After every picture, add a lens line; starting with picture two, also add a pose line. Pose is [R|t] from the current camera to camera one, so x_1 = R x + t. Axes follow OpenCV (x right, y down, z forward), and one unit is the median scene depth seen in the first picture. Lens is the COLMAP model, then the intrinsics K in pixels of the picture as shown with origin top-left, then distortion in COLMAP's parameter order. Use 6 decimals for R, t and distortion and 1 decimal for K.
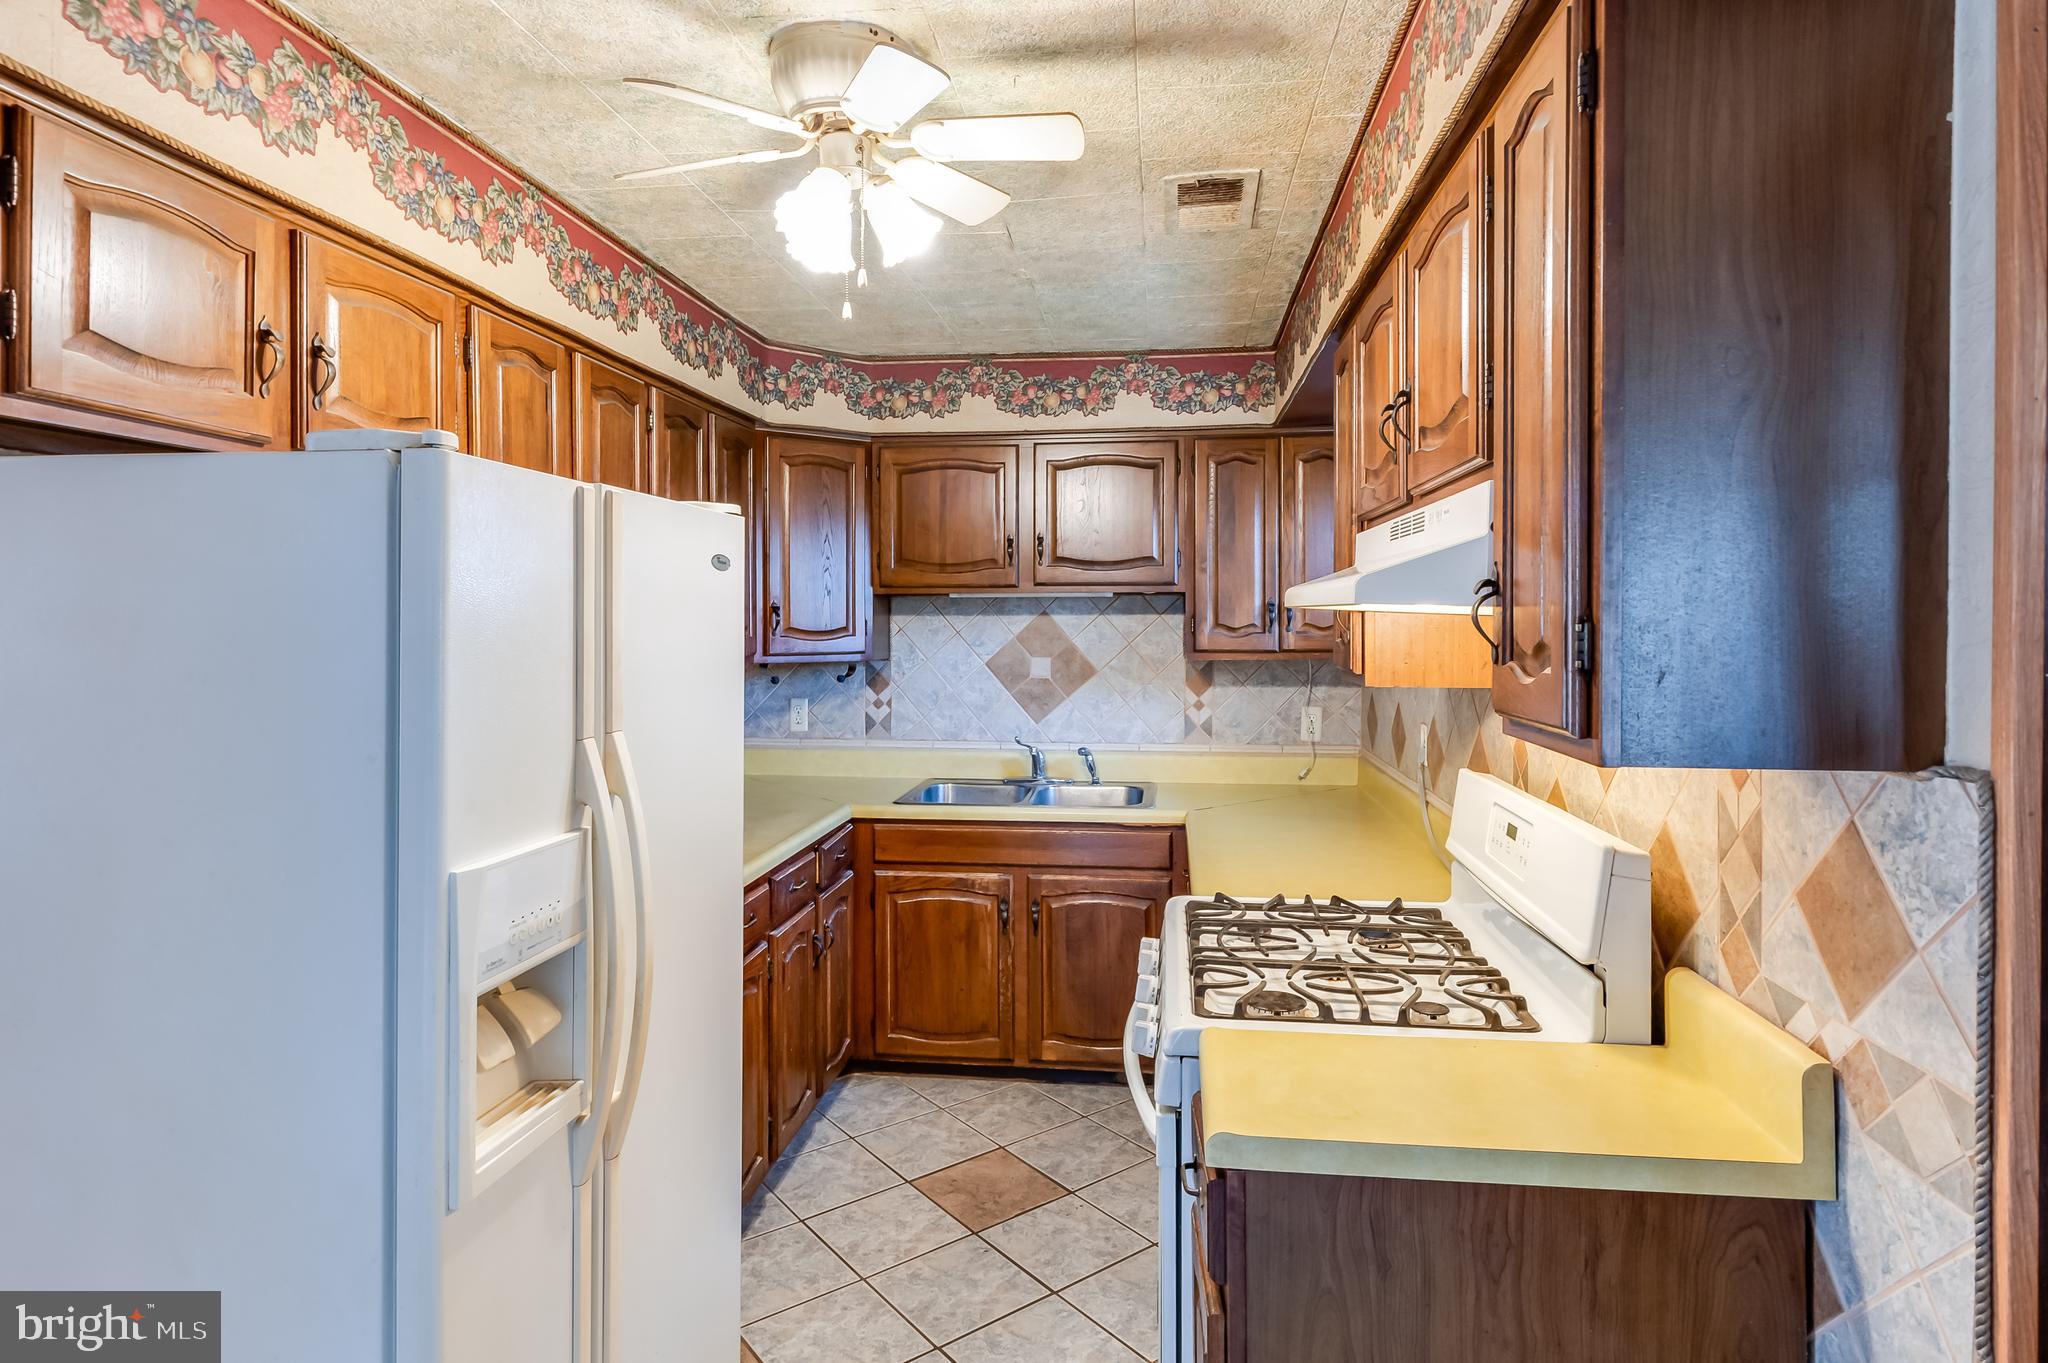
lens RADIAL K [[1121.8, 0, 1023.0], [0, 1121.8, 621.9], [0, 0, 1]] dist [0.000968, -0.001457]
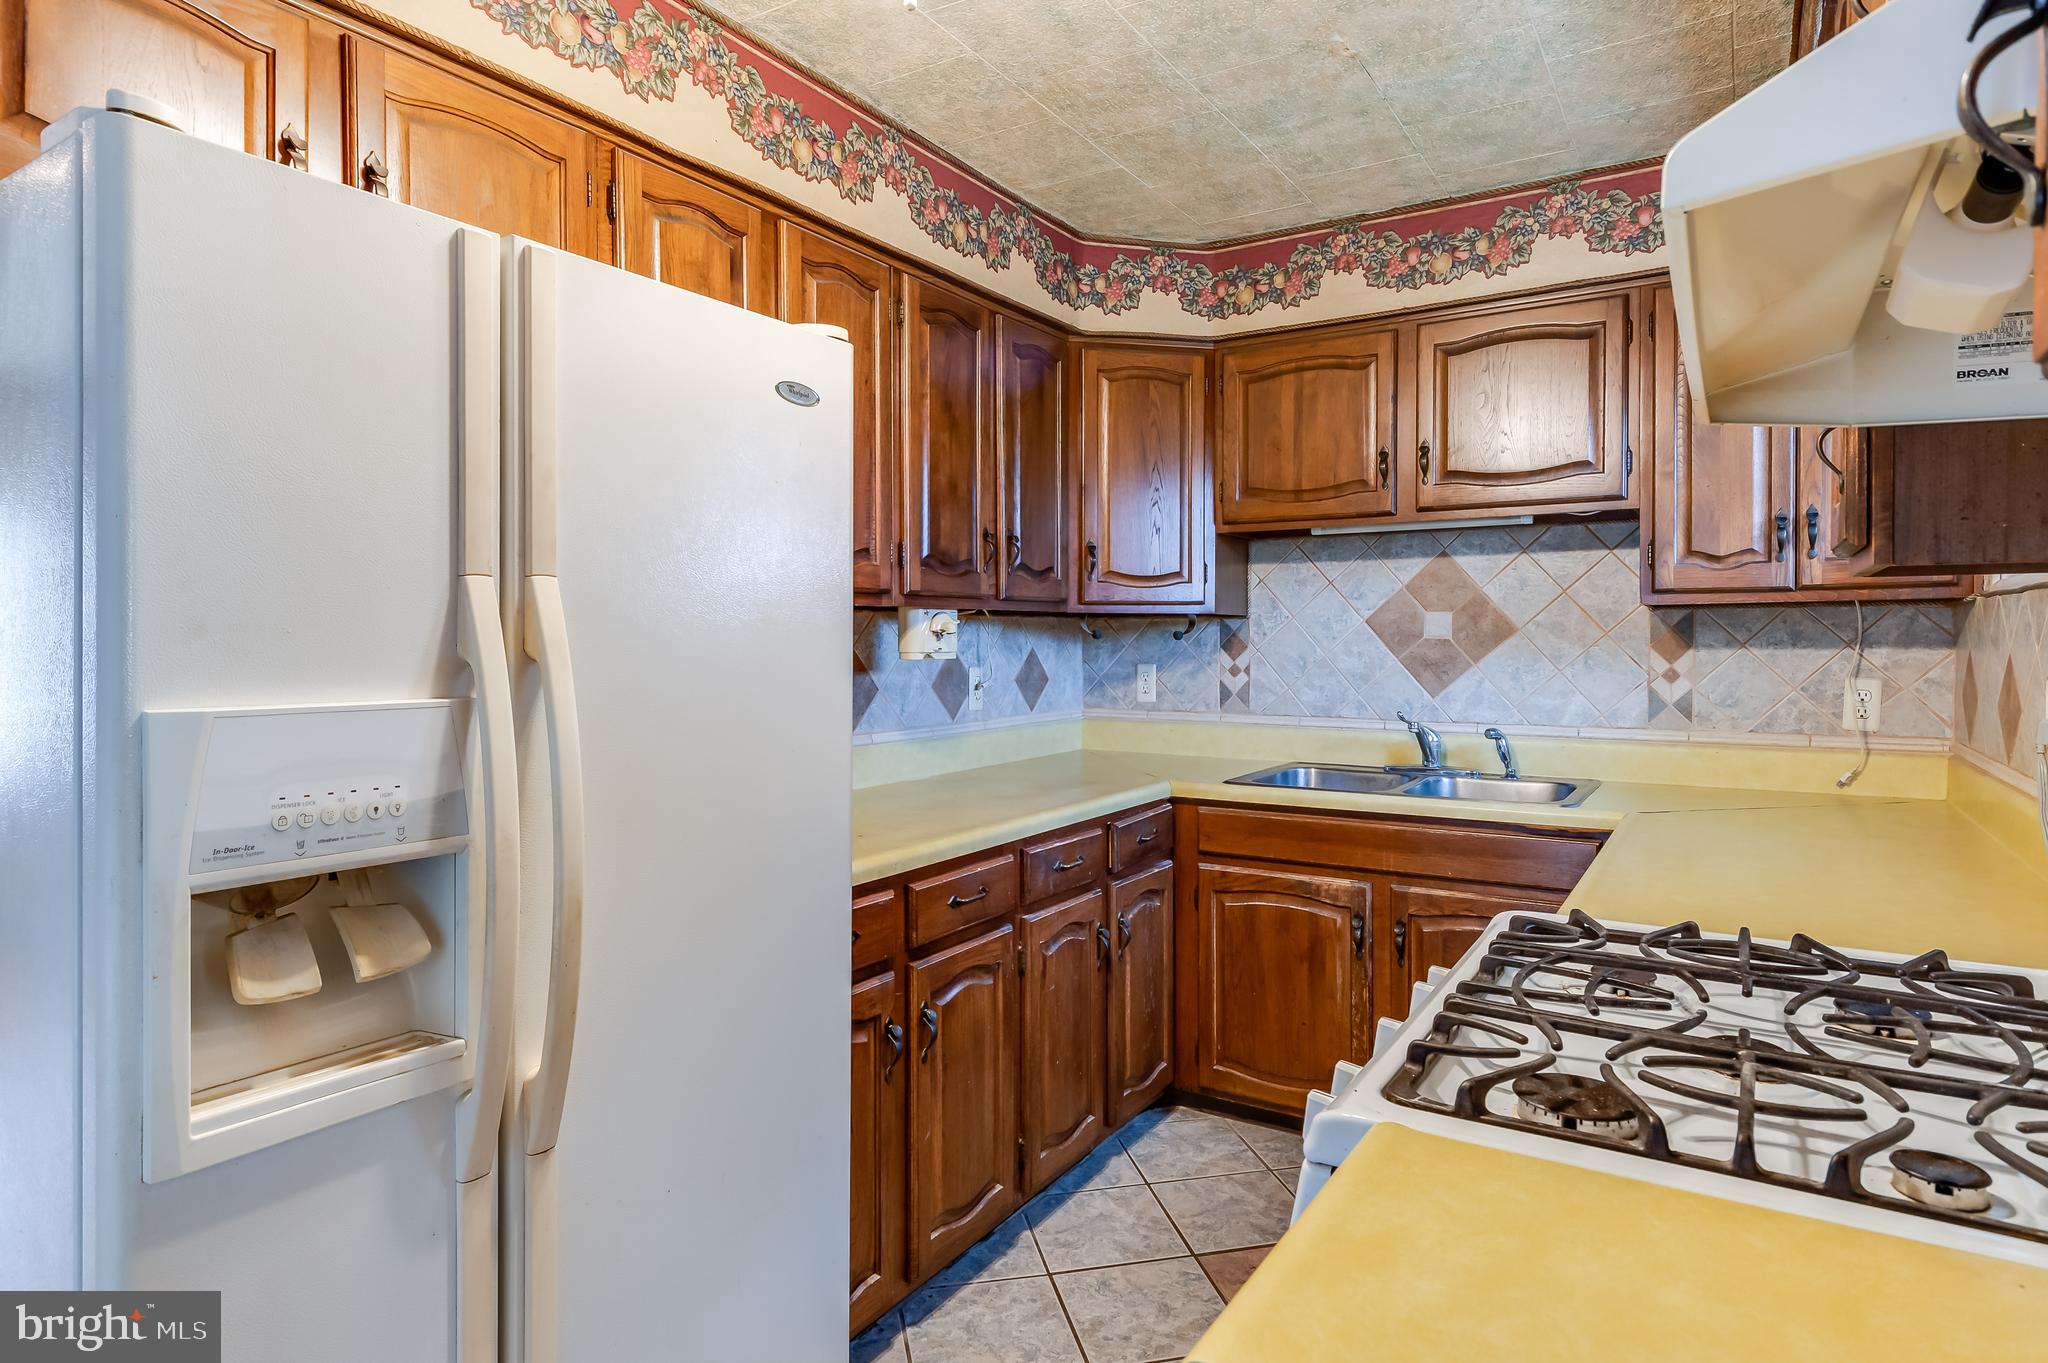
lens RADIAL K [[1141.8, 0, 1017.1], [0, 1141.8, 647.4], [0, 0, 1]] dist [0.003690, -0.003747]
pose [[0.905501, 0.004536, -0.424319, 0.101393], [-0.001634, 0.999973, 0.007202, 0.059469], [0.424340, -0.005828, 0.905484, 0.193506]]
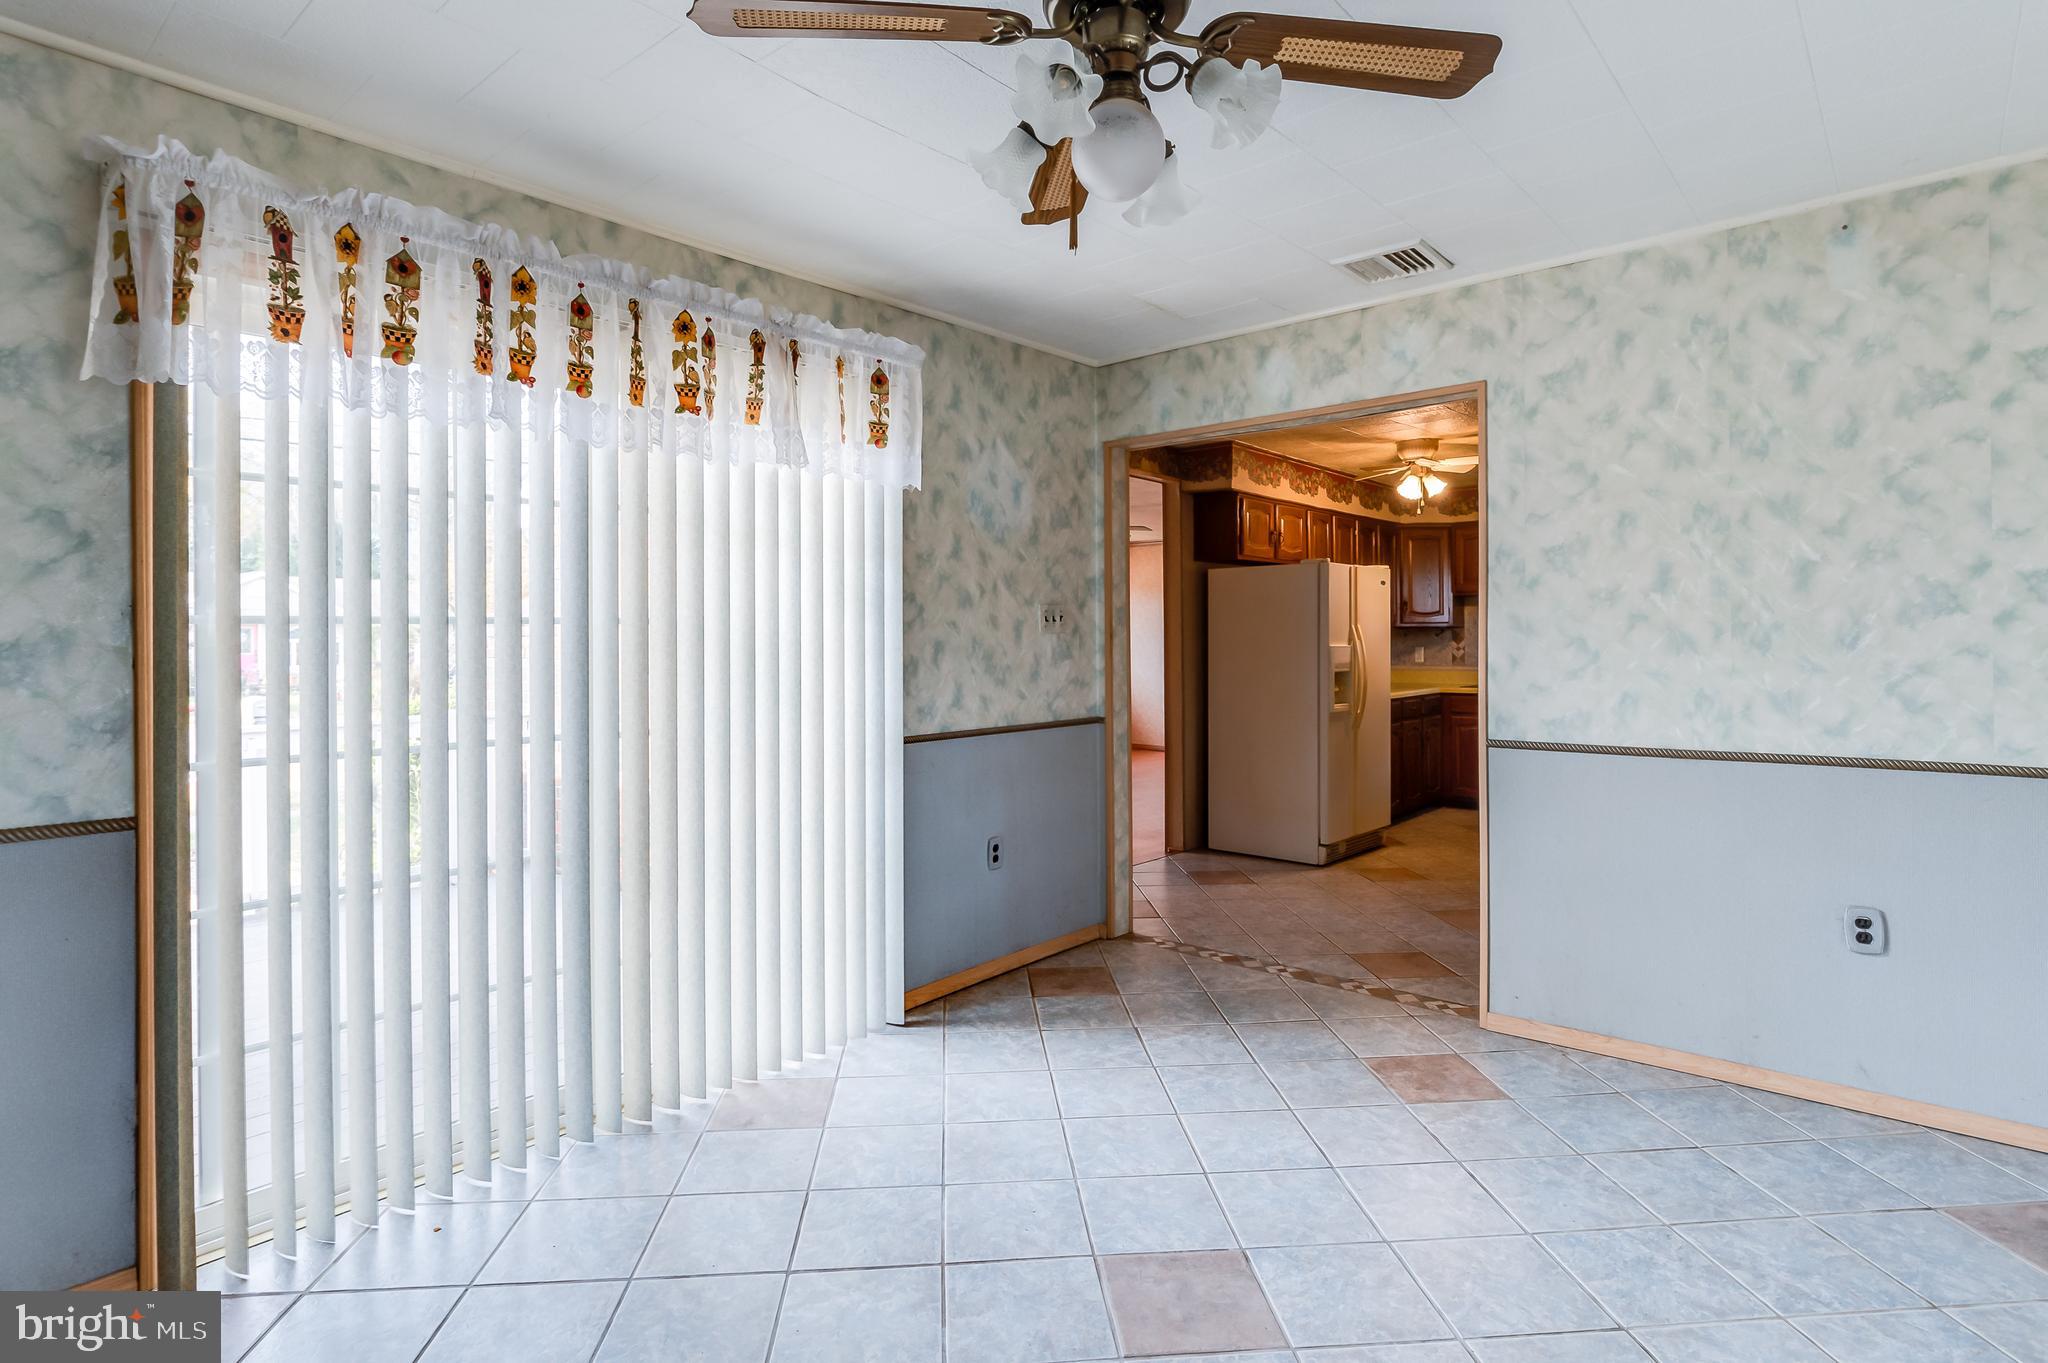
lens RADIAL K [[977.8, 0, 1019.3], [0, 977.8, 642.3], [0, 0, 1]] dist [0.000043, -0.000189]
pose [[0.818648, -0.005088, -0.574273, 0.297330], [0.005200, 0.999985, -0.001447, 0.070705], [0.574272, -0.001801, 0.818663, -1.153952]]
